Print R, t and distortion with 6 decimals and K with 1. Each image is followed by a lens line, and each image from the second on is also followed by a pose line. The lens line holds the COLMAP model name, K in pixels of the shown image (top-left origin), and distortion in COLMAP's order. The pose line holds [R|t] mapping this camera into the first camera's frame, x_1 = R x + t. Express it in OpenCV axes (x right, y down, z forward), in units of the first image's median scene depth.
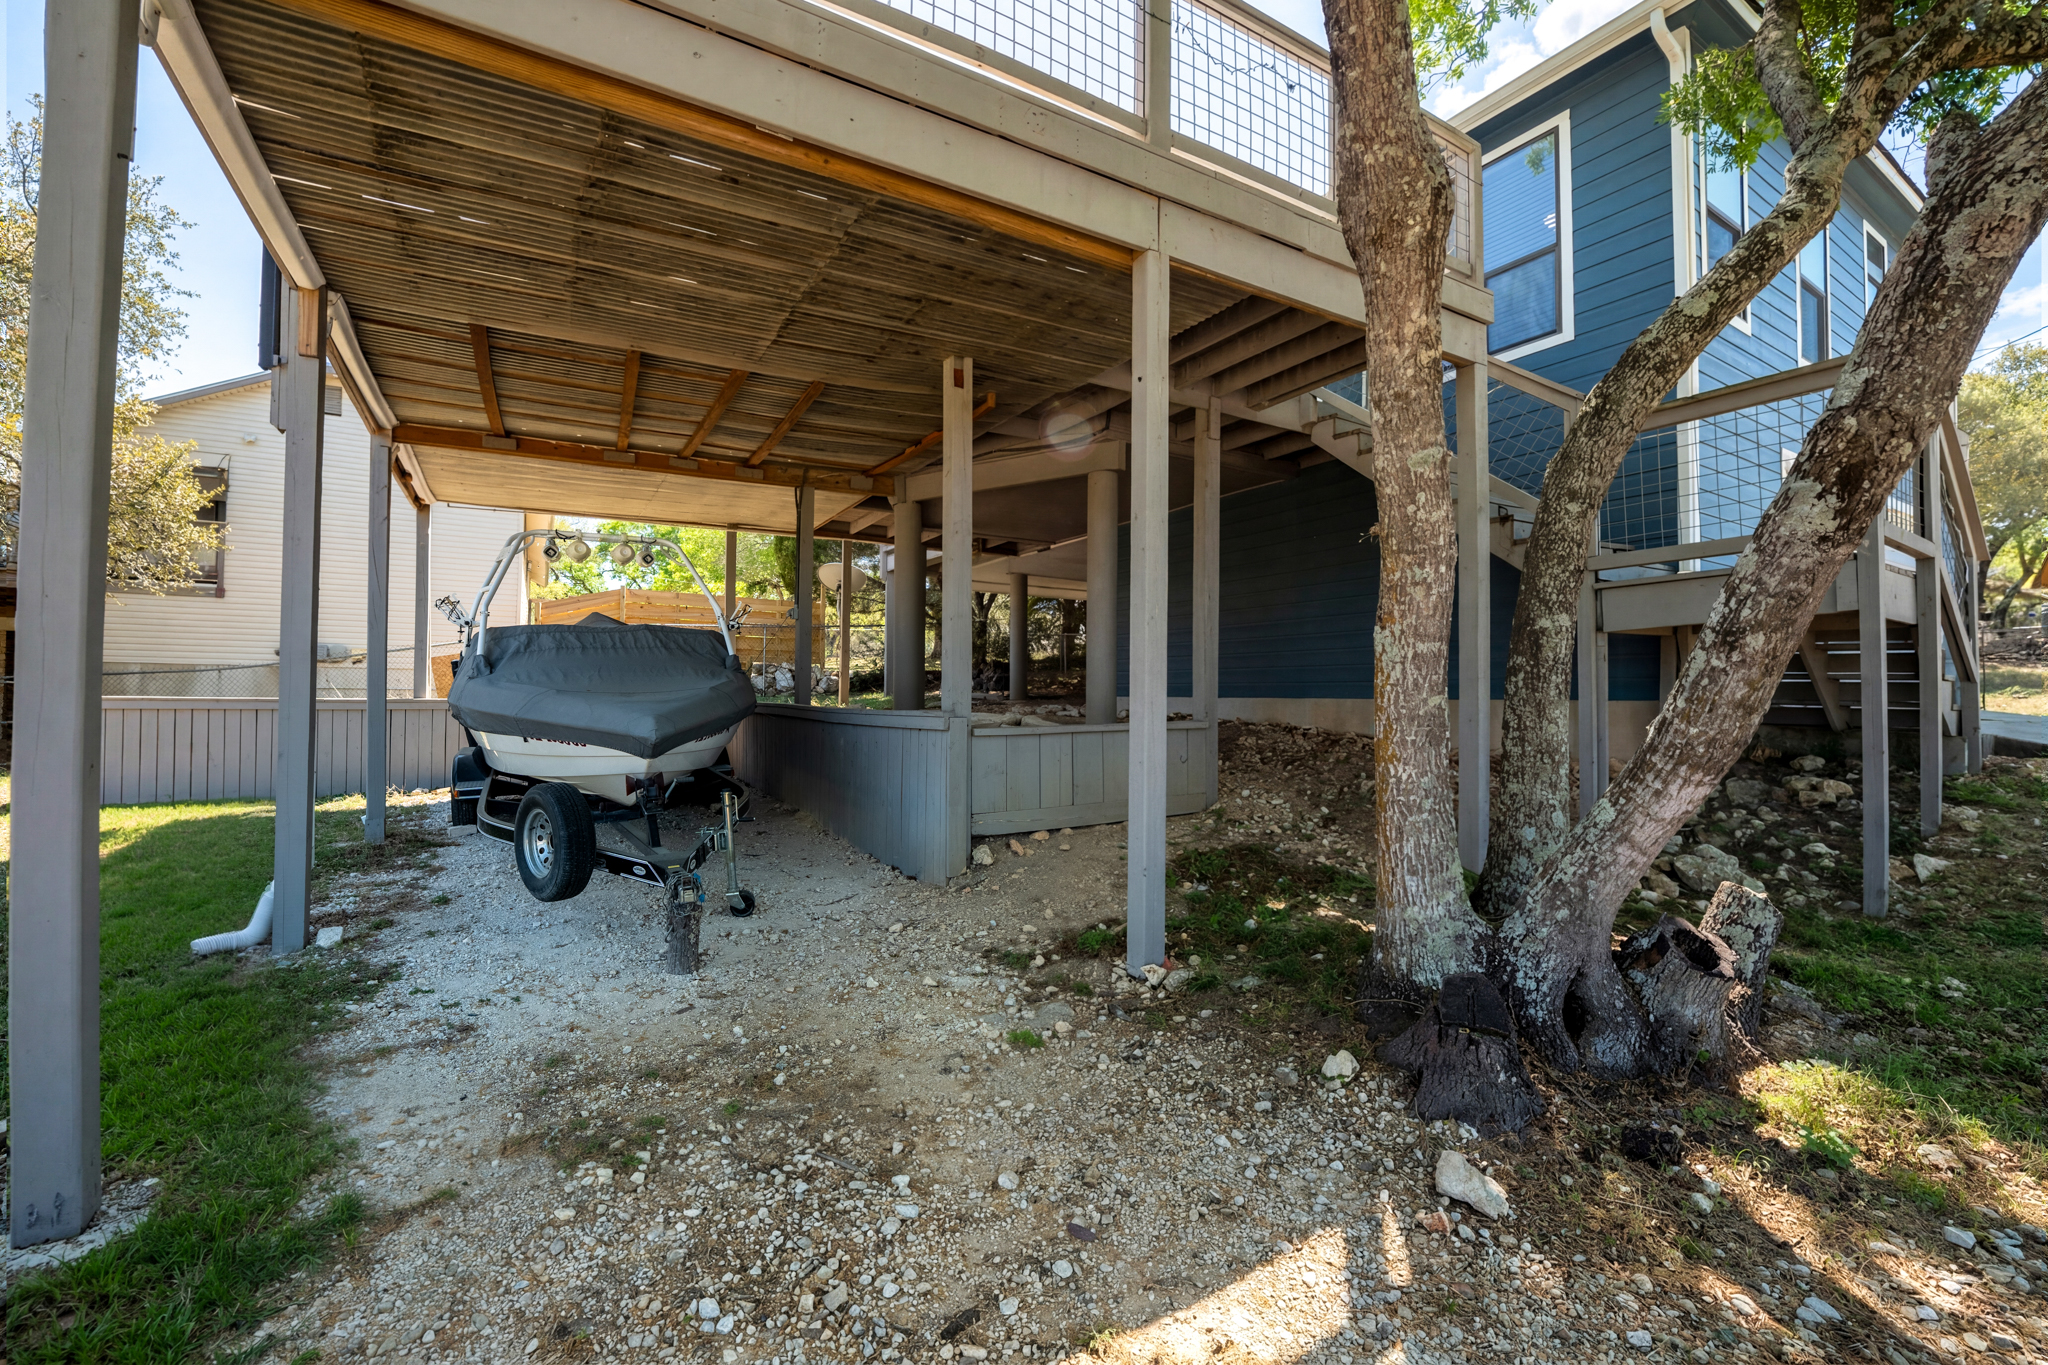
lens RADIAL K [[849.7, 0, 1030.2], [0, 849.7, 678.9], [0, 0, 1]] dist [0.001689, -0.000053]
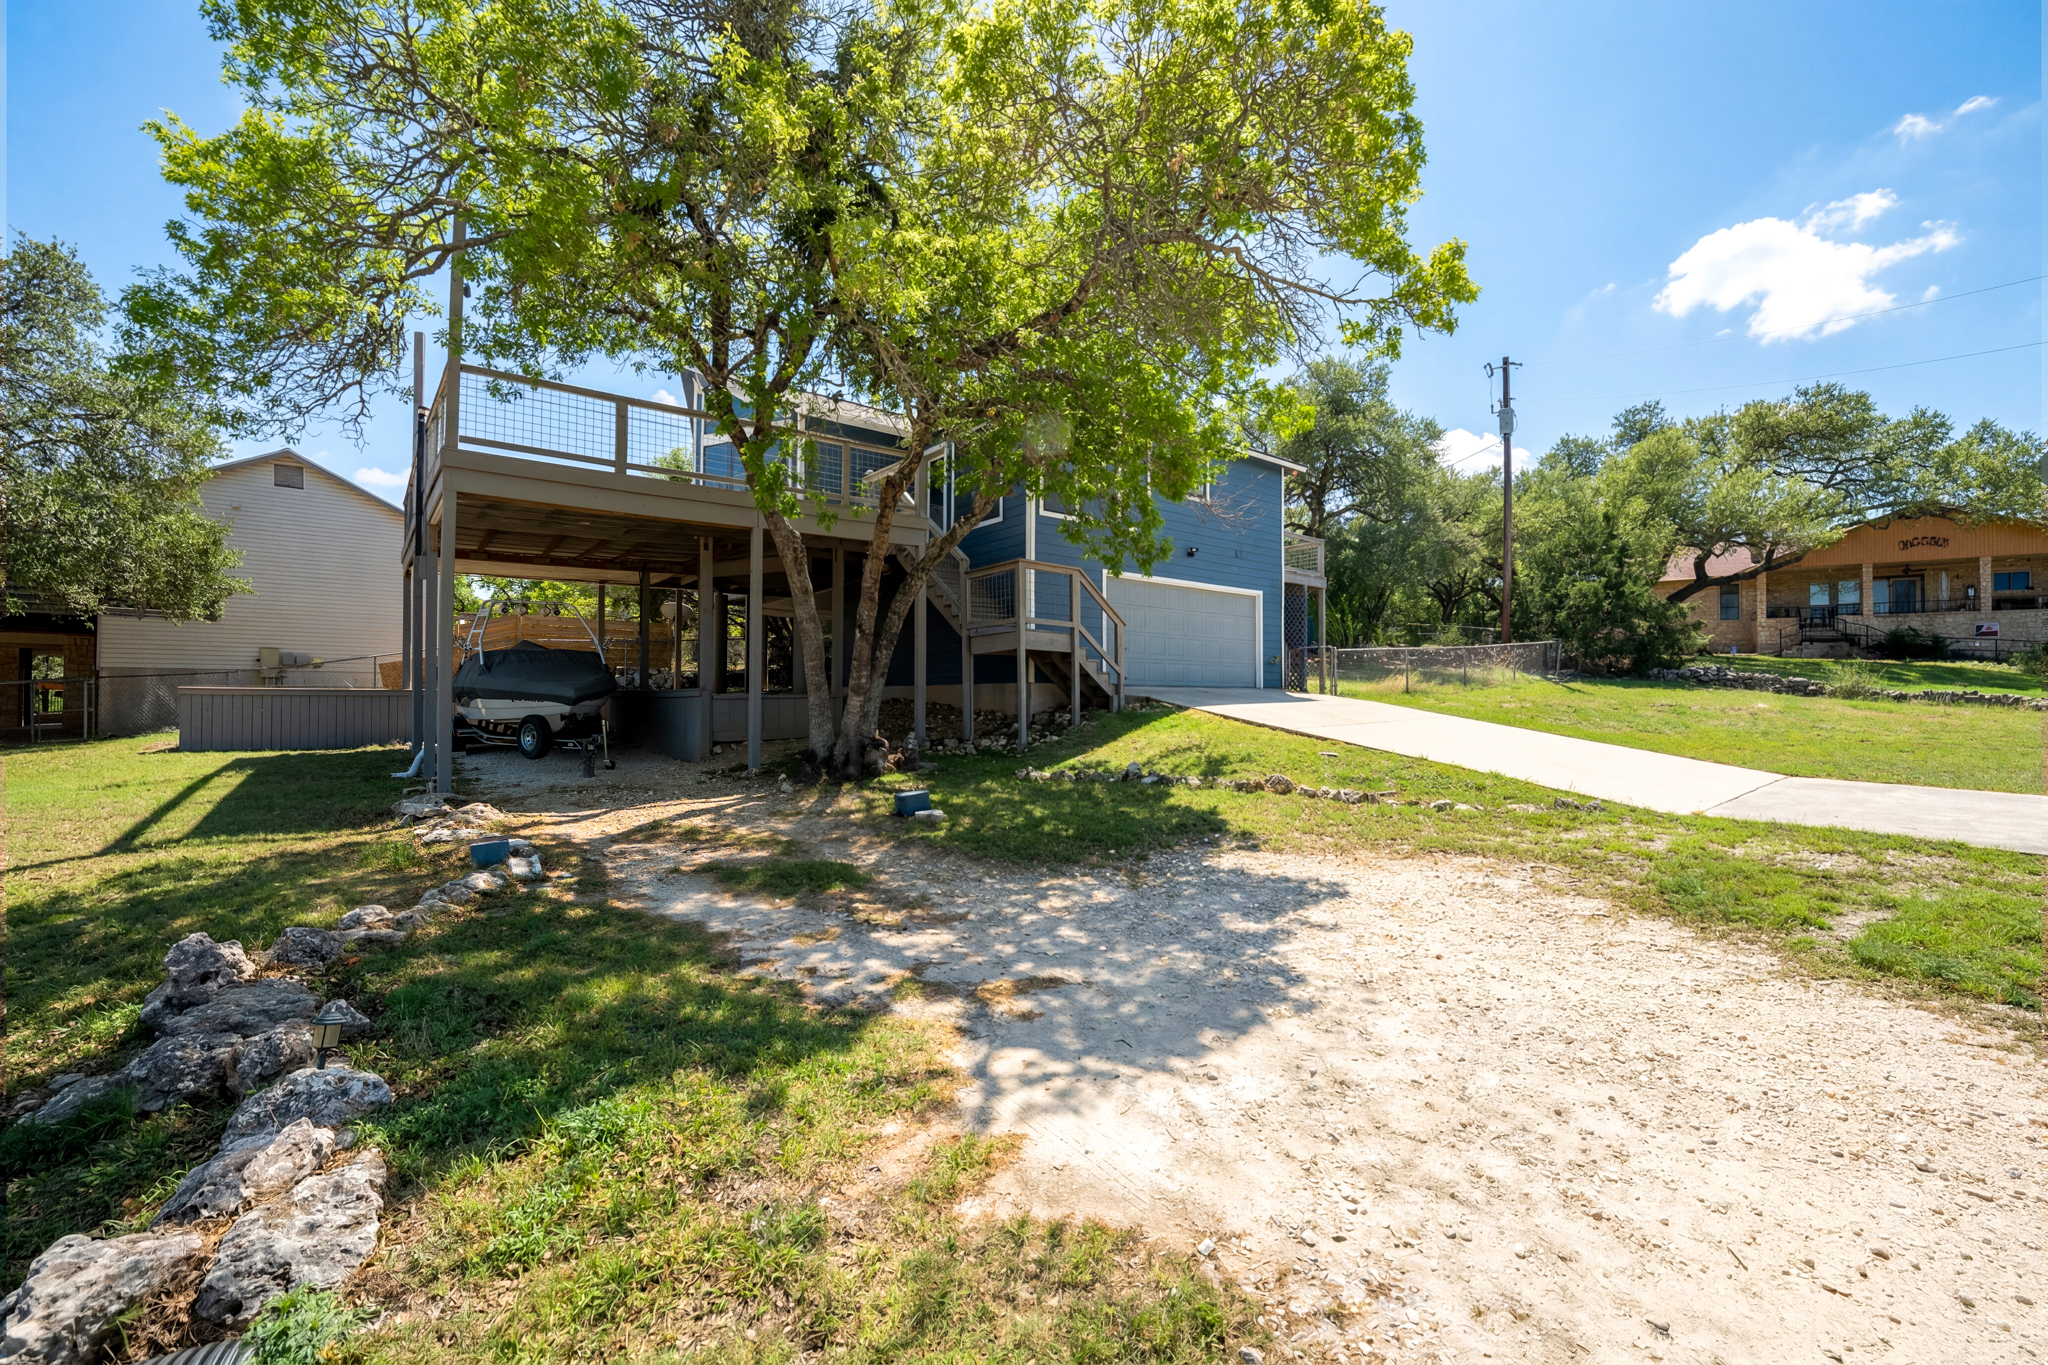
lens RADIAL K [[849.7, 0, 1012.8], [0, 849.7, 671.9], [0, 0, 1]] dist [0.001689, -0.000053]
pose [[0.993075, -0.003999, 0.117413, 0.364755], [0.005244, 0.999933, -0.010298, 0.017540], [-0.117364, 0.010842, 0.993030, -1.086791]]
